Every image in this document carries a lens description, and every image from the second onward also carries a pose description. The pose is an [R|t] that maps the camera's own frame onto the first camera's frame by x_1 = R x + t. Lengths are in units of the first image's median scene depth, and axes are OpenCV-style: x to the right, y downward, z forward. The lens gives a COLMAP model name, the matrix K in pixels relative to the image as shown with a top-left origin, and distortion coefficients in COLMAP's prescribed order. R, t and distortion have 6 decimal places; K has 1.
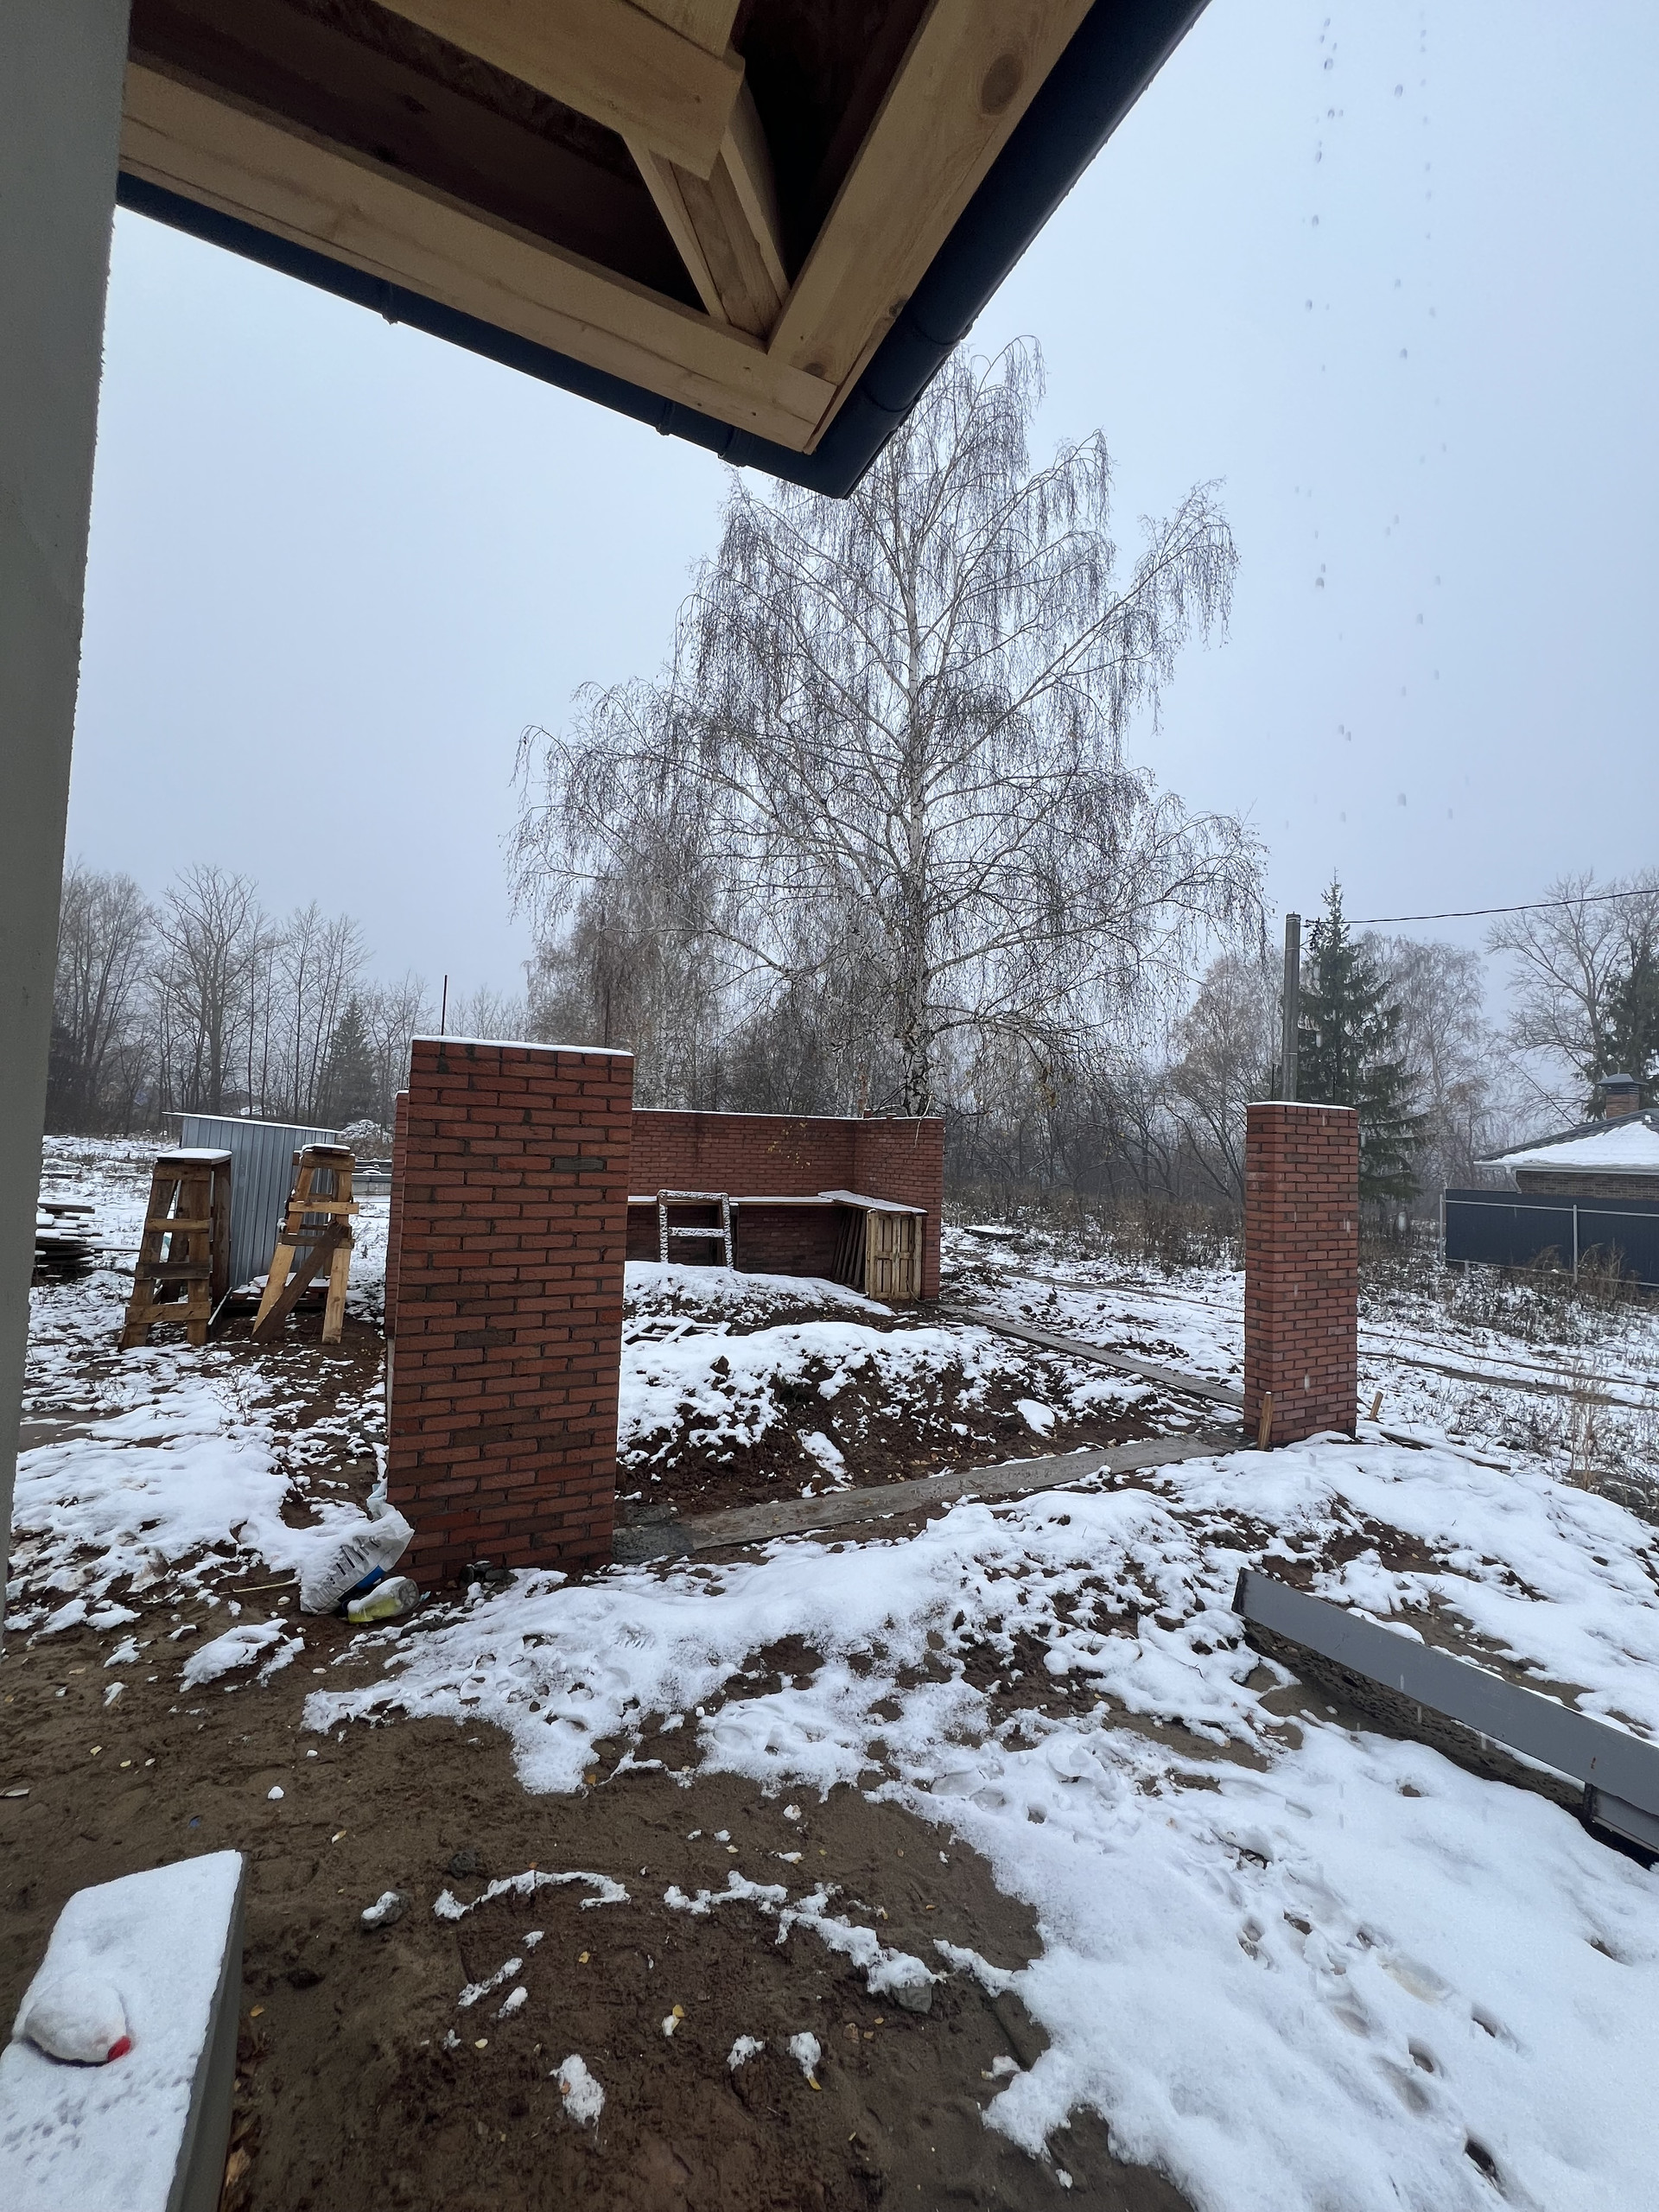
lens RADIAL K [[883.2, 0, 833.6], [0, 883.2, 1100.0], [0, 0, 1]] dist [0.007334, 0.000390]
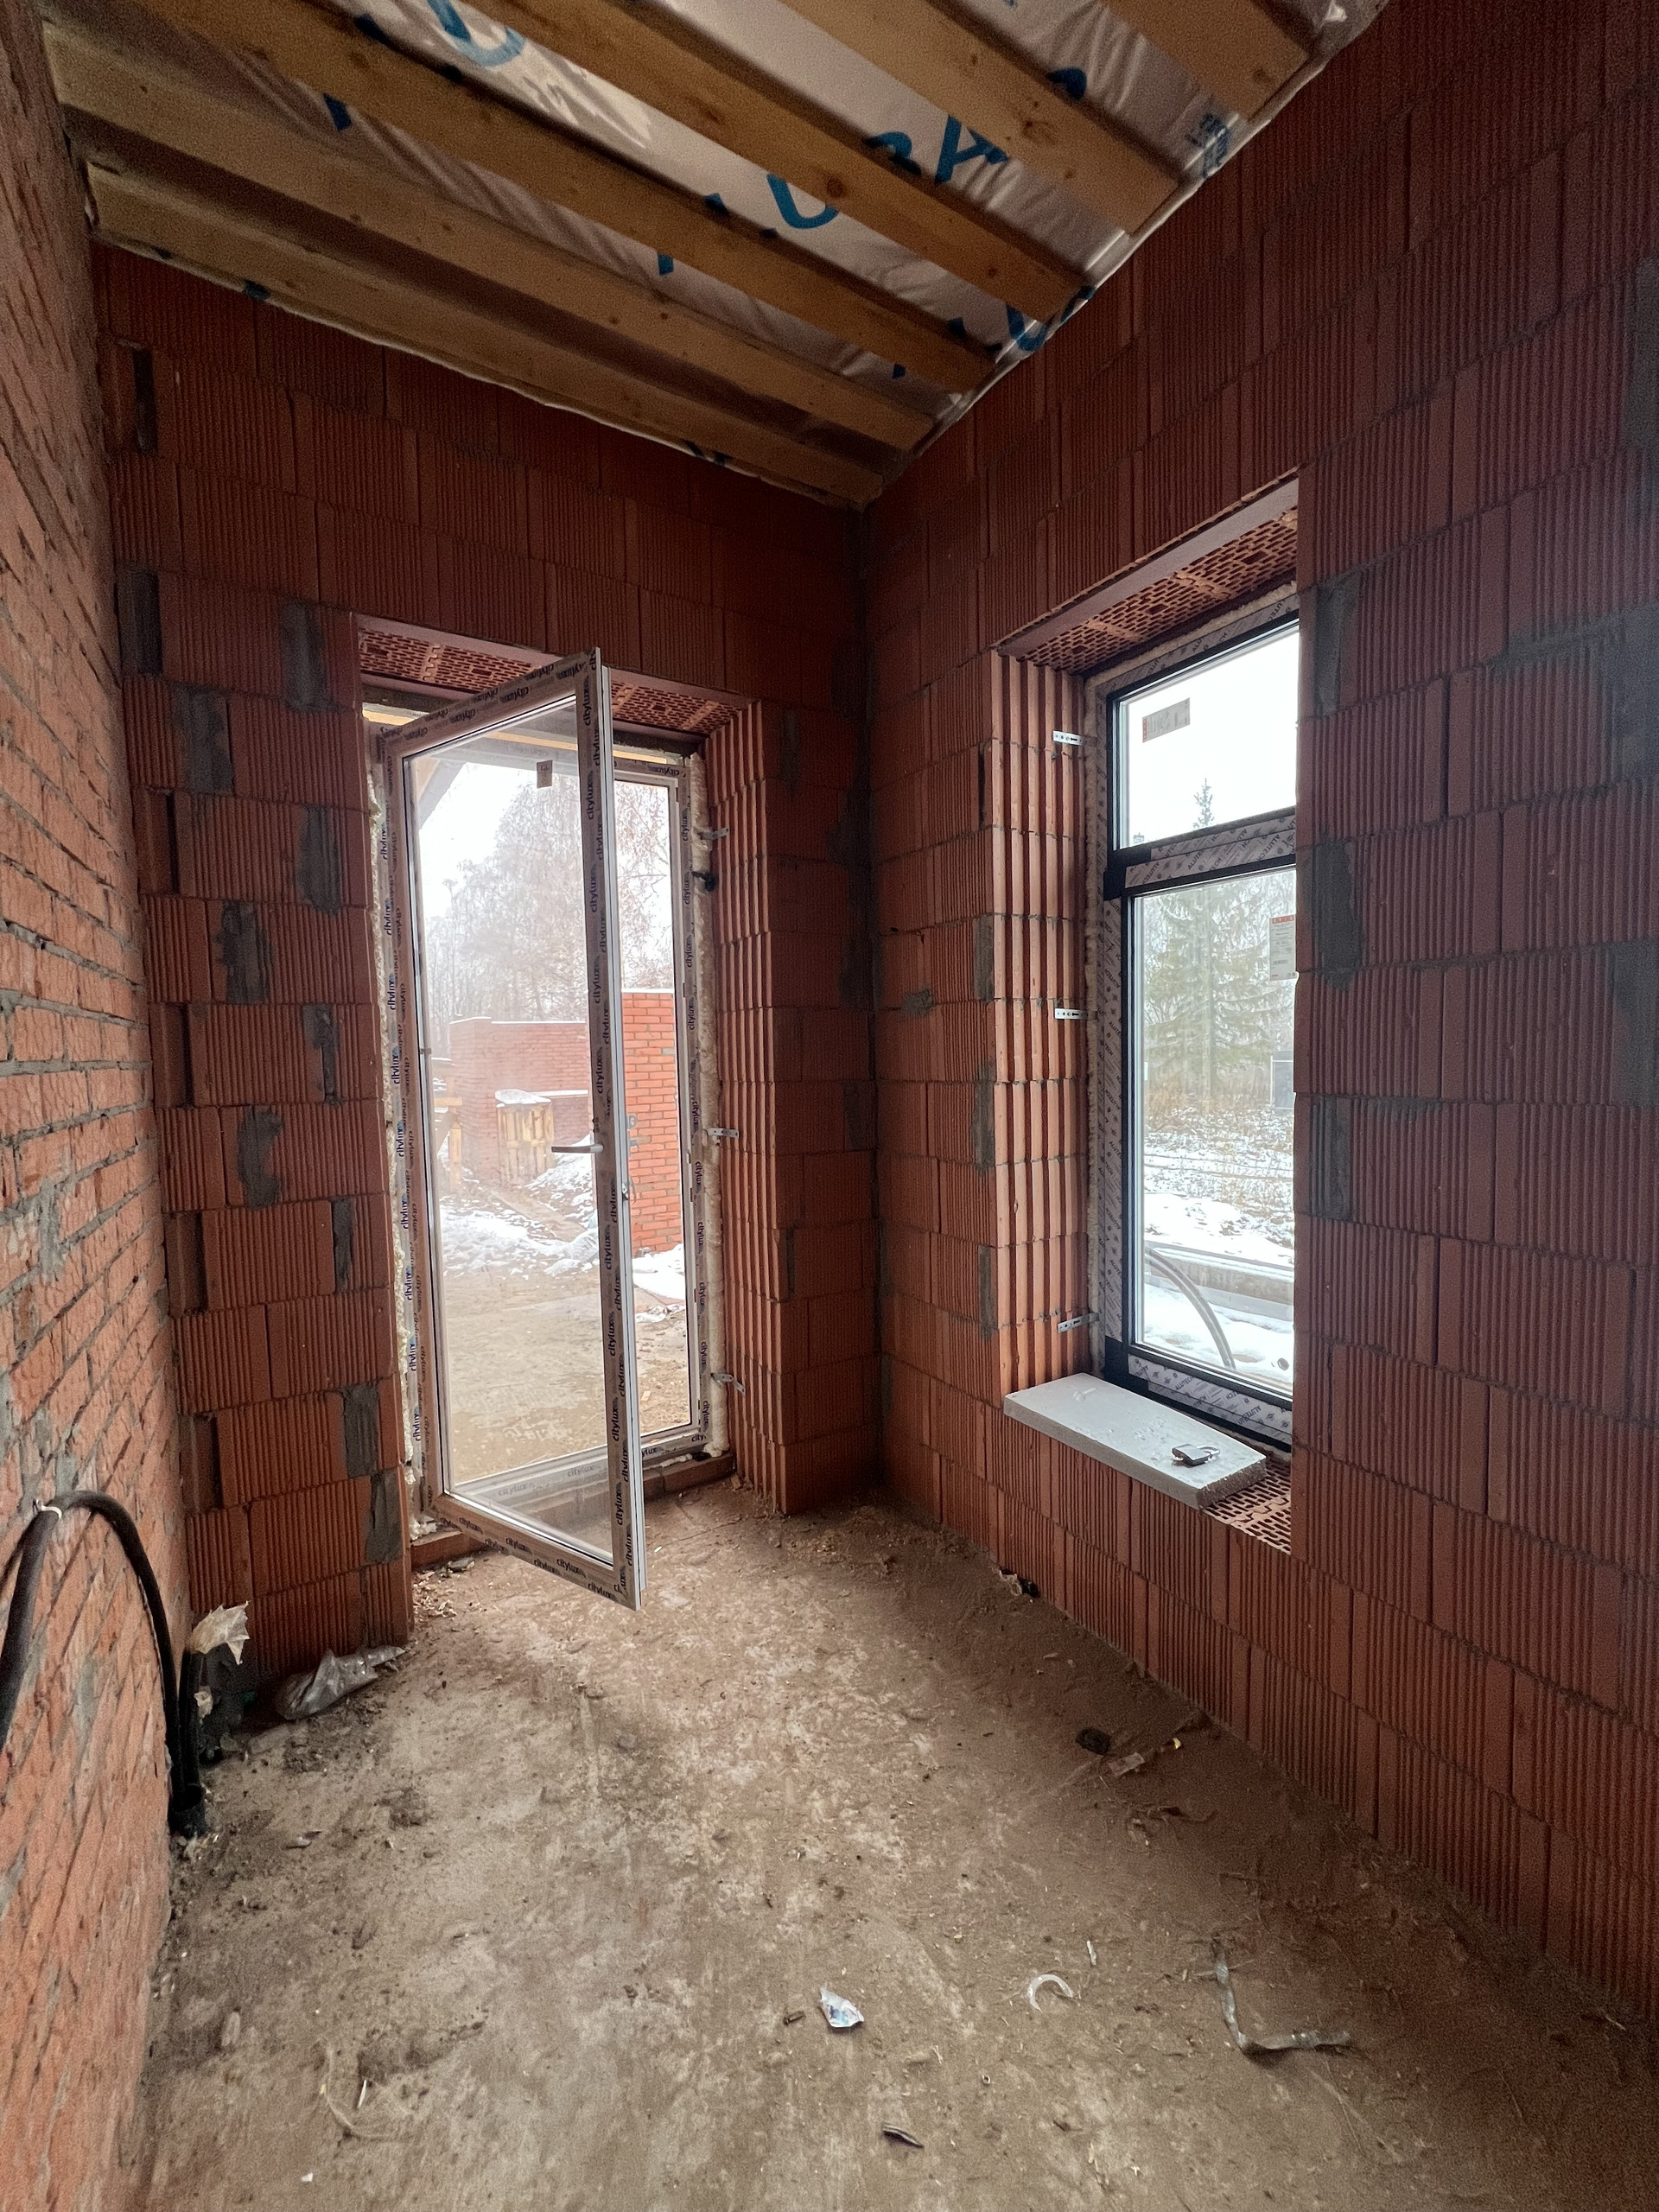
lens RADIAL K [[883.2, 0, 833.6], [0, 883.2, 1100.0], [0, 0, 1]] dist [0.007334, 0.000390]
pose [[0.995135, -0.059431, 0.078582, -0.012013], [0.050149, 0.992071, 0.115237, -0.003044], [-0.084808, -0.110735, 0.990225, -0.112238]]
